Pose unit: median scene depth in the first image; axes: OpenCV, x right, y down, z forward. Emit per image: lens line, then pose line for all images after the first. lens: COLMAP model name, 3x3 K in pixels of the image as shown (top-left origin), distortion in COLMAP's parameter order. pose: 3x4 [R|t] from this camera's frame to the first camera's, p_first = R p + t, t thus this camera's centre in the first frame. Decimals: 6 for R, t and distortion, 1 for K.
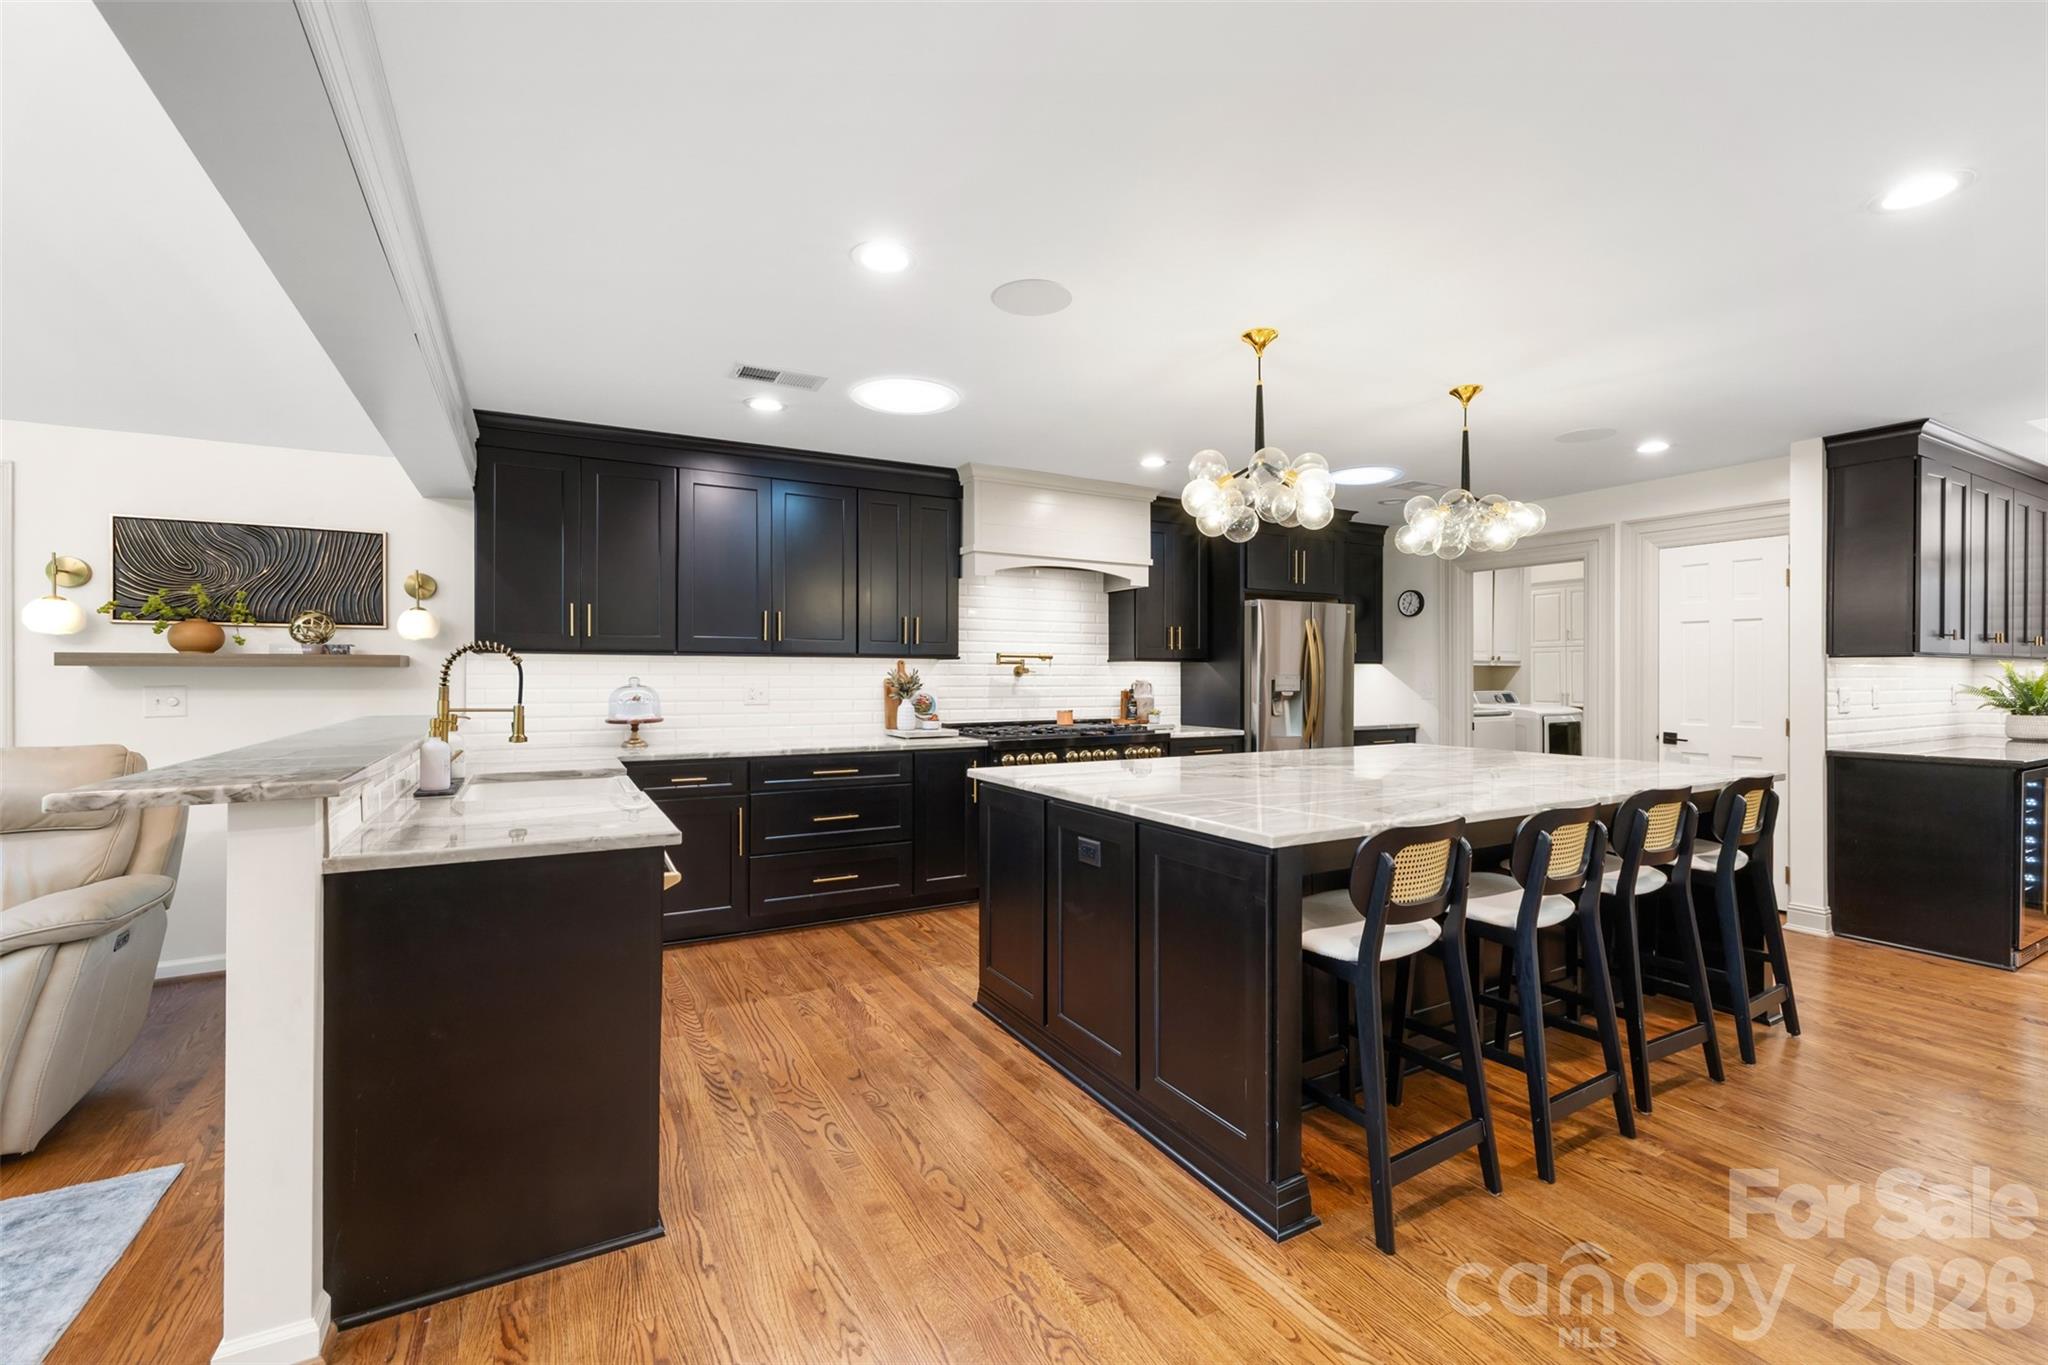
lens RADIAL K [[872.8, 0, 1031.0], [0, 872.8, 678.9], [0, 0, 1]] dist [-0.001859, -0.000233]
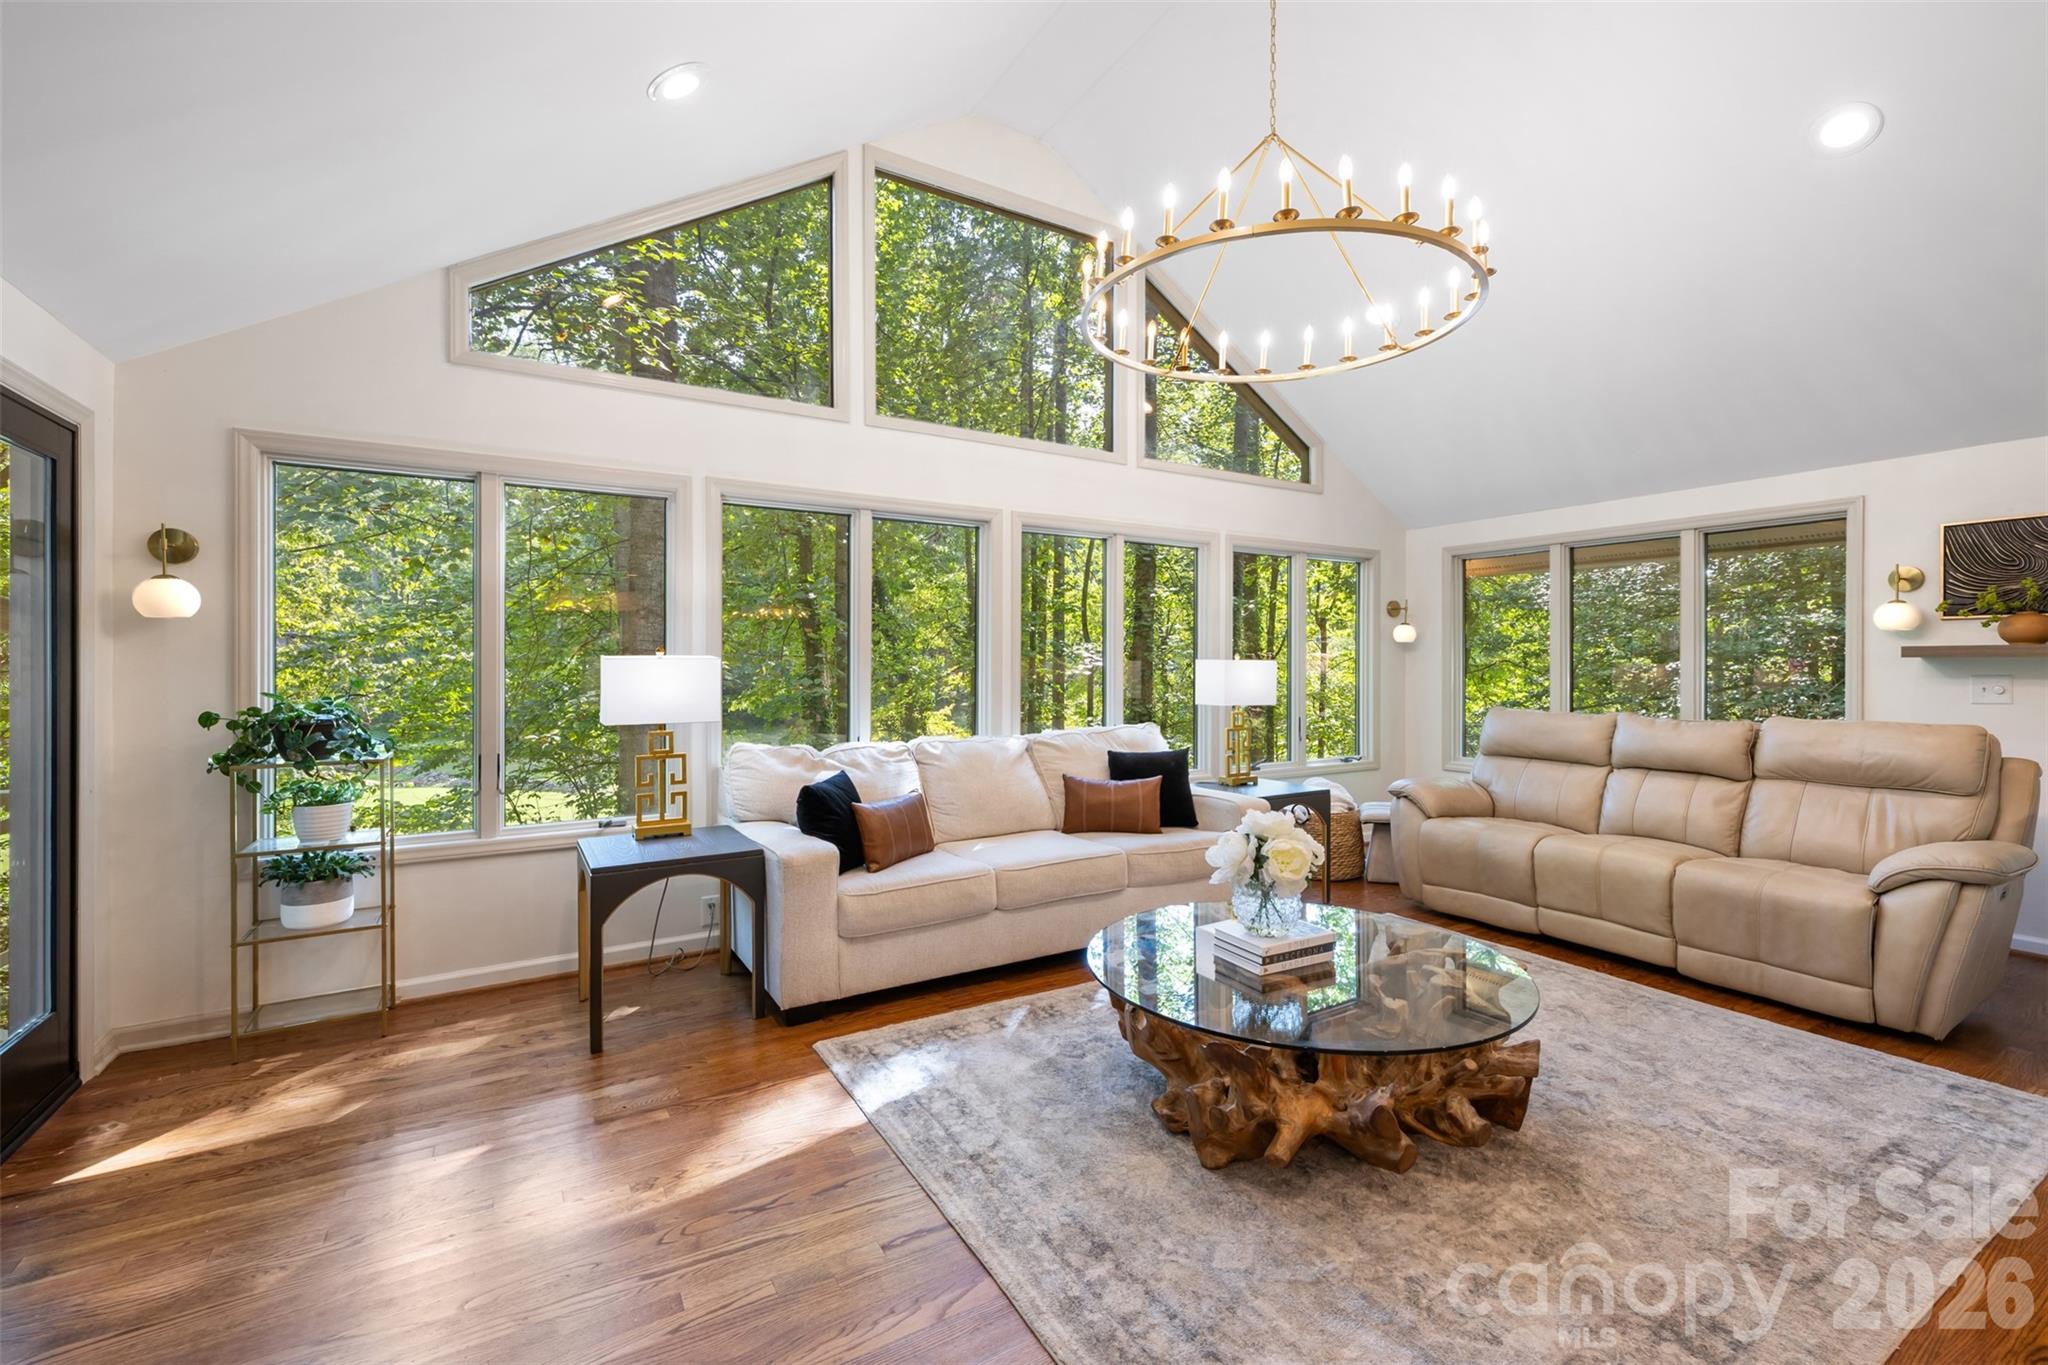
lens RADIAL K [[872.8, 0, 1034.0], [0, 872.8, 678.8], [0, 0, 1]] dist [-0.001859, -0.000233]
pose [[0.046199, 0.008862, -0.998893, 0.036857], [0.001304, 0.999959, 0.008932, 0.001520], [0.998931, -0.001715, 0.046186, -0.258424]]
